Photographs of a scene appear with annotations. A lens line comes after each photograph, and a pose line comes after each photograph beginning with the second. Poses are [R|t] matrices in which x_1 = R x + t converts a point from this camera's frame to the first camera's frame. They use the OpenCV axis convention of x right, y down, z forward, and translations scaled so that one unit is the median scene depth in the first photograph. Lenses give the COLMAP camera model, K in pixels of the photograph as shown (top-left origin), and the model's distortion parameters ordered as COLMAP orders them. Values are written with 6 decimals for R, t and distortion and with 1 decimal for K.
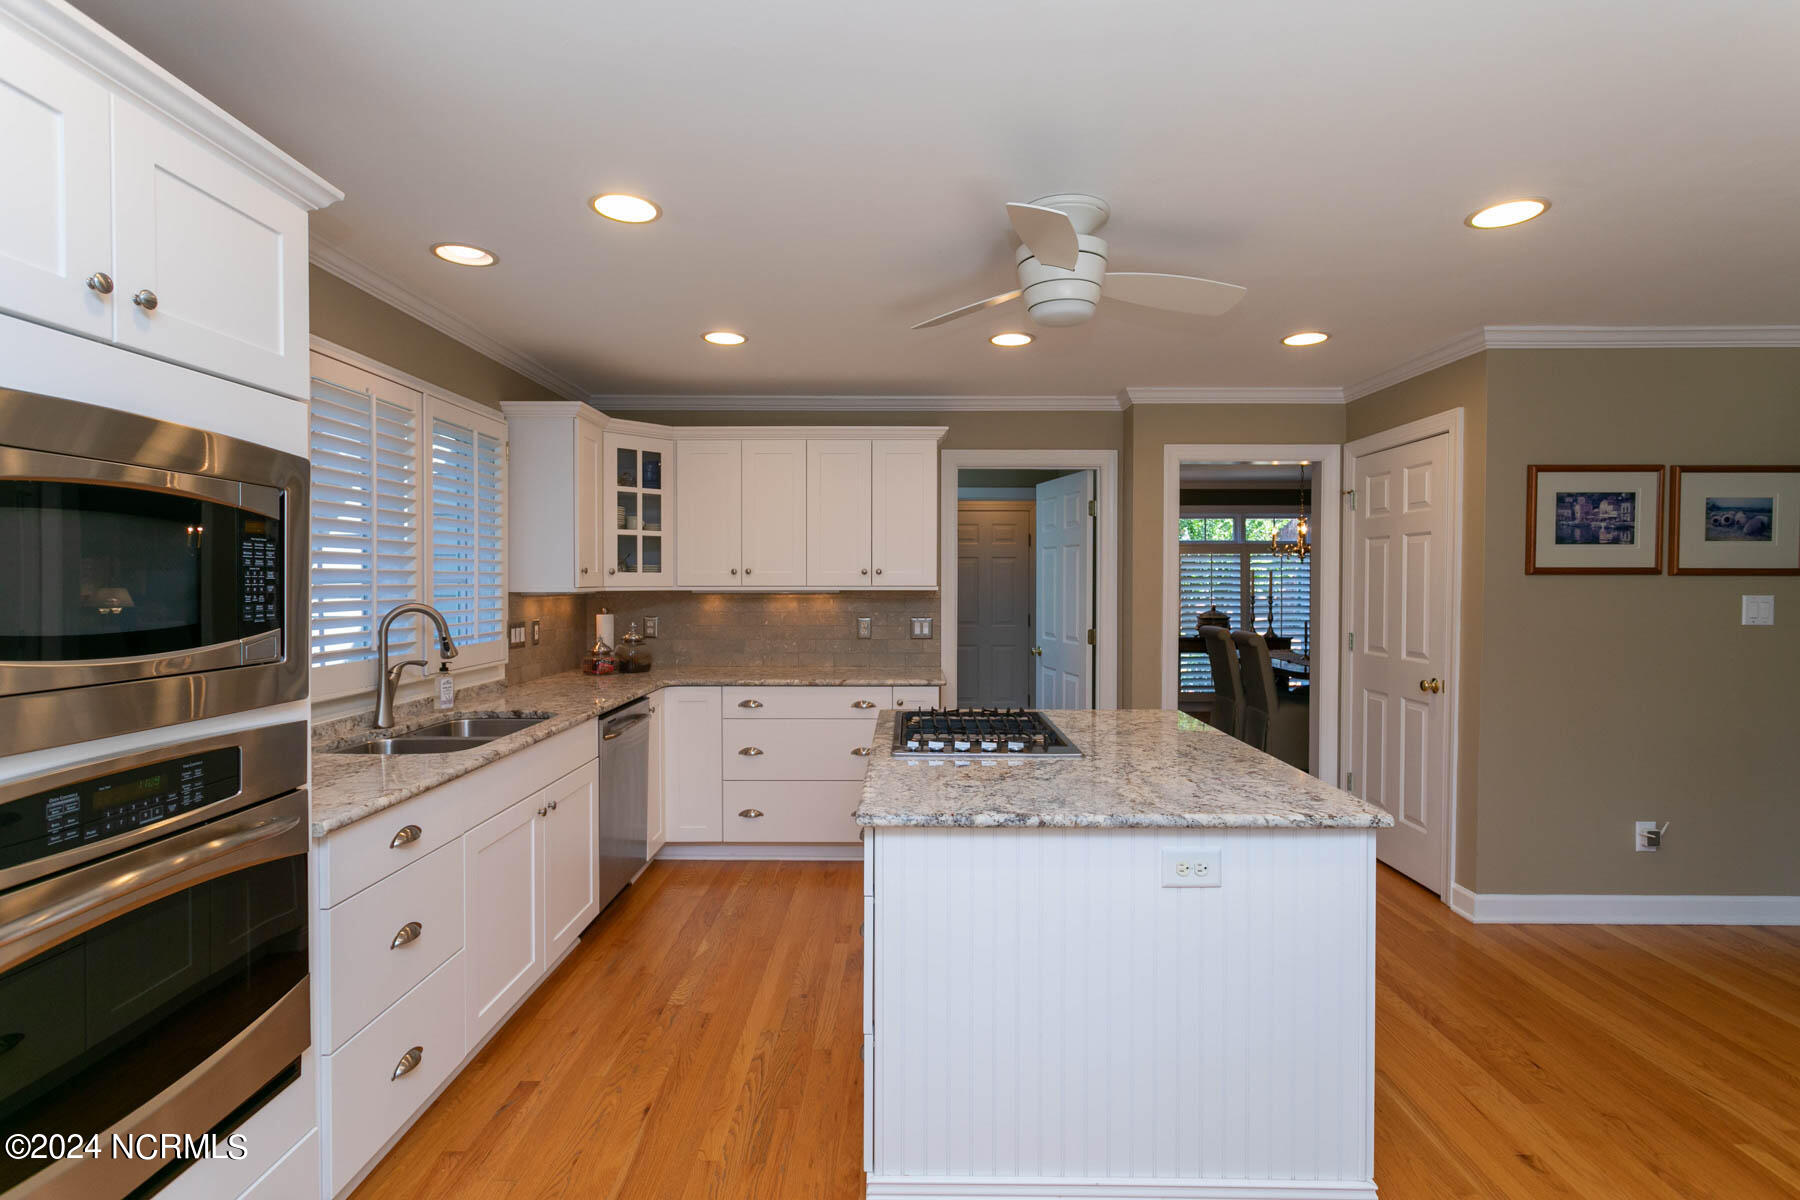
lens RADIAL K [[854.4, 0, 903.5], [0, 854.4, 594.8], [0, 0, 1]] dist [0.002539, 0.000117]
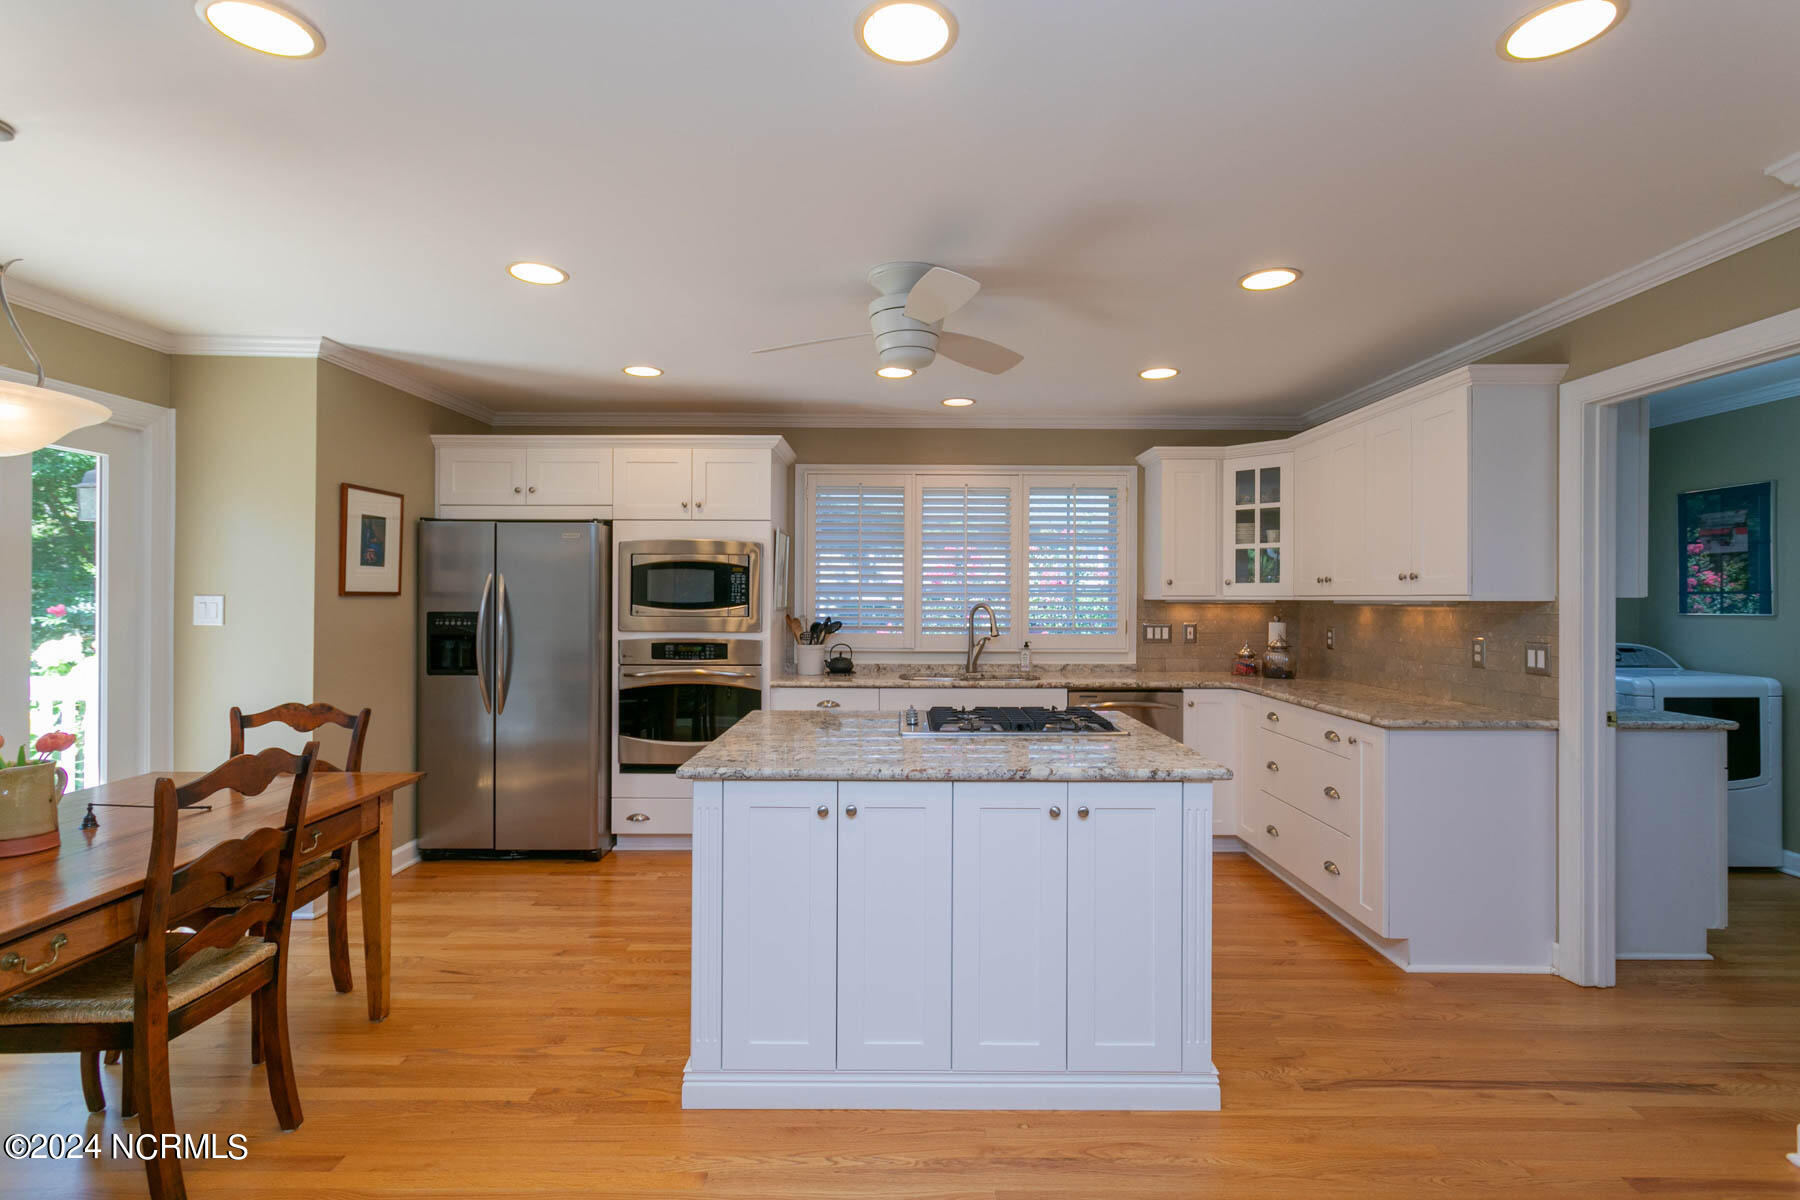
lens RADIAL K [[854.4, 0, 908.6], [0, 854.4, 598.2], [0, 0, 1]] dist [0.002539, 0.000117]
pose [[-0.020074, -0.006786, -0.999775, 0.776101], [-0.021083, 0.999757, -0.006362, 0.008793], [0.999576, 0.020951, -0.020212, 0.595791]]
